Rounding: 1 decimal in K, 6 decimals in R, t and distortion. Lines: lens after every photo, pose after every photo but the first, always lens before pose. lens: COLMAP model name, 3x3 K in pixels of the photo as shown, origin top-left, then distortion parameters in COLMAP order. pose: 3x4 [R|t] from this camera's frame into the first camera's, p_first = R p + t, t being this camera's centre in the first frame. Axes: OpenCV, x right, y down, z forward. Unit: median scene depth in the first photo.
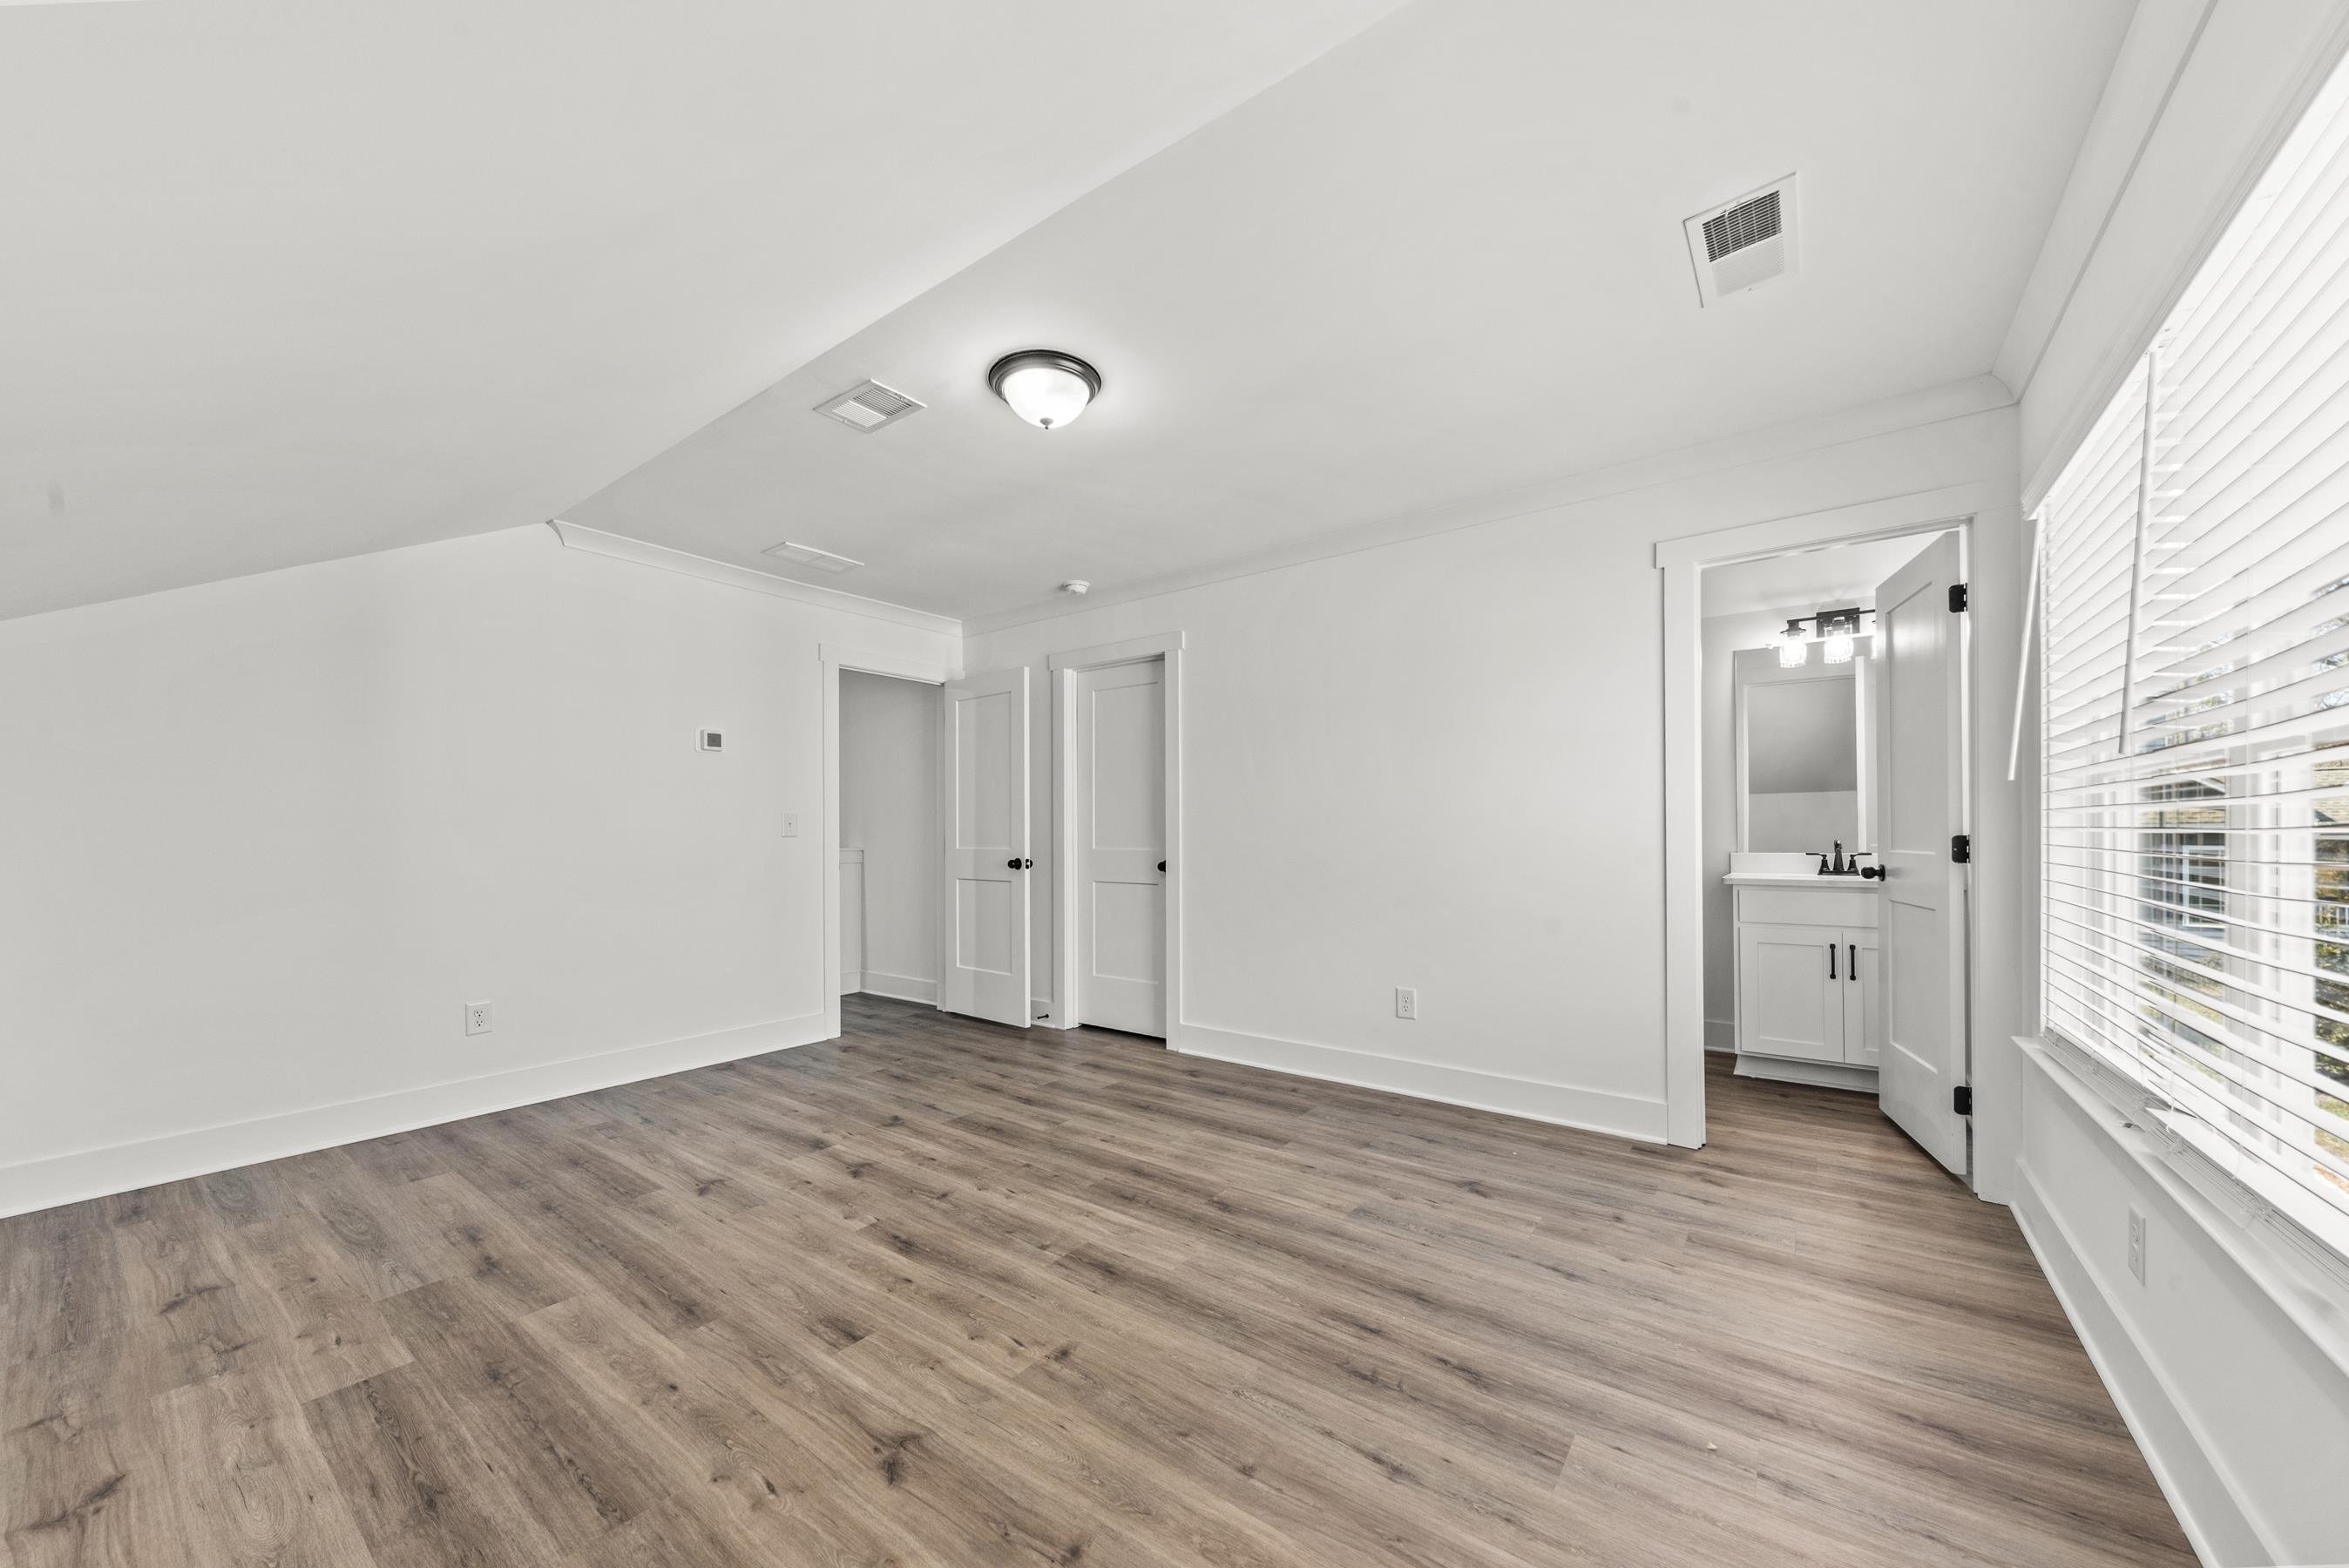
lens RADIAL K [[817.0, 0, 1174.0], [0, 817.0, 827.2], [0, 0, 1]] dist [-0.005143, -0.001128]
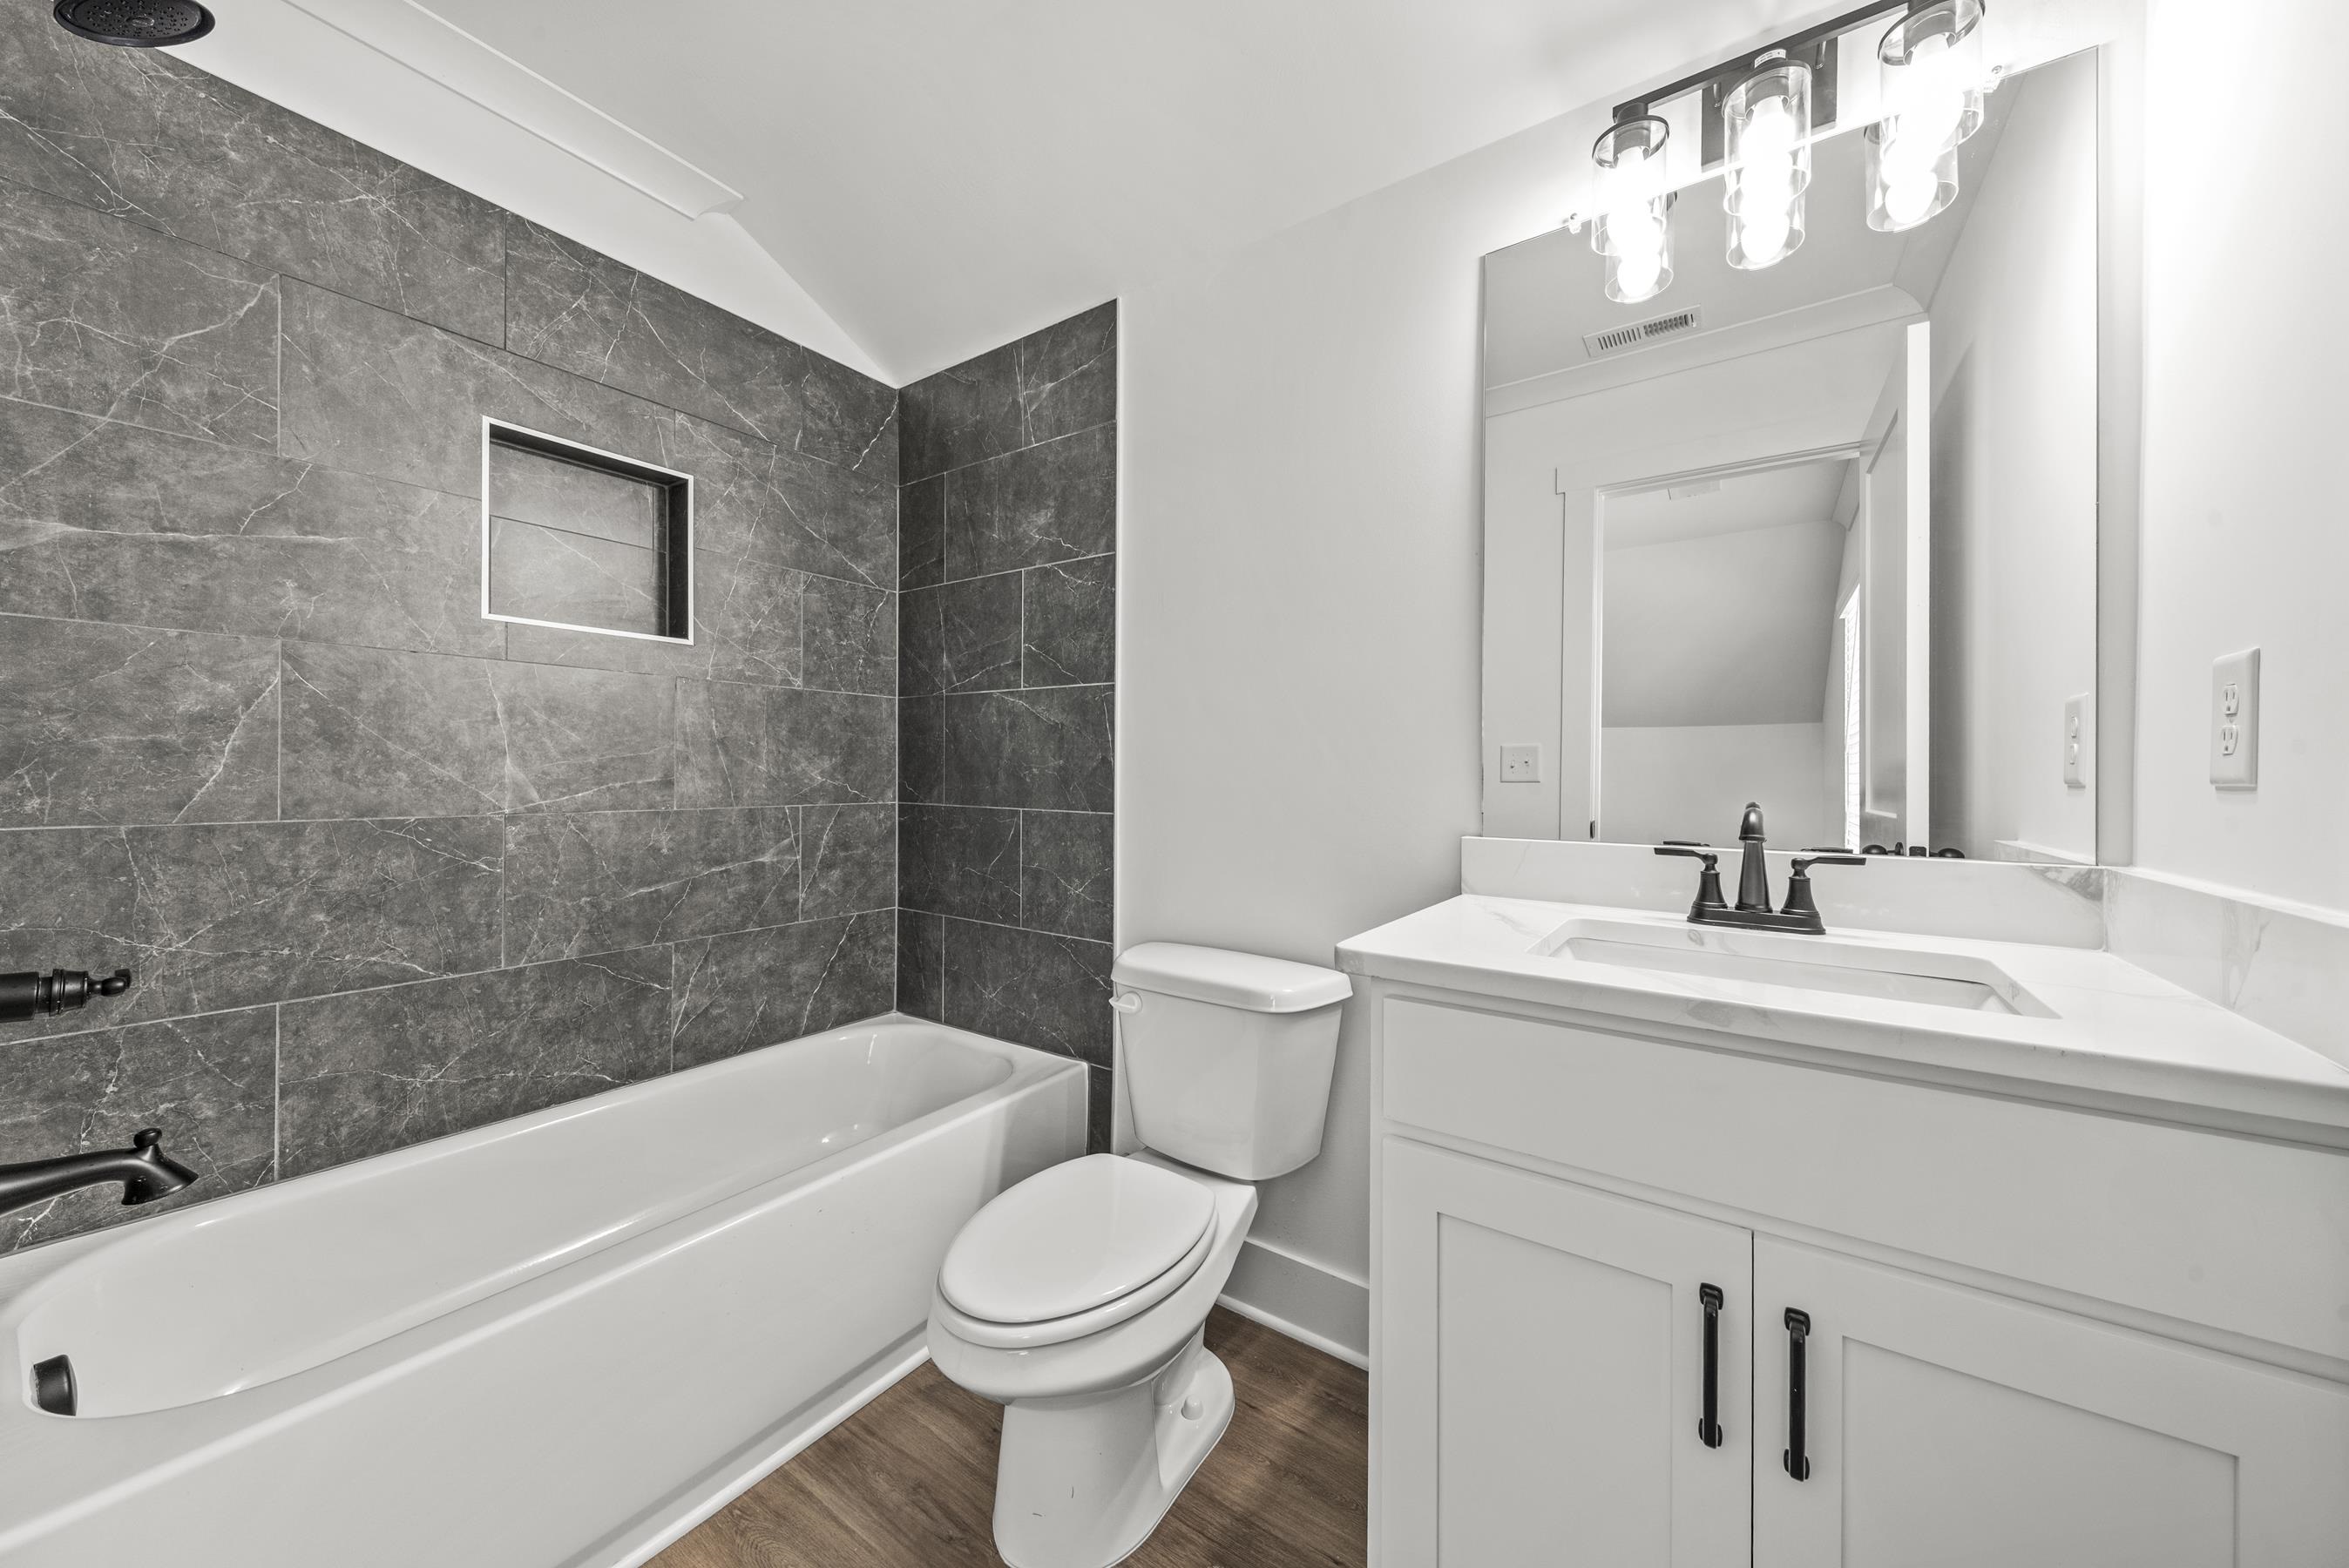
lens RADIAL K [[817.0, 0, 1184.0], [0, 817.0, 781.2], [0, 0, 1]] dist [-0.005143, -0.001128]
pose [[0.998161, 0.003955, 0.060487, 0.588613], [-0.005247, 0.999761, 0.021218, 0.000711], [-0.060389, -0.021496, 0.997943, 0.714106]]
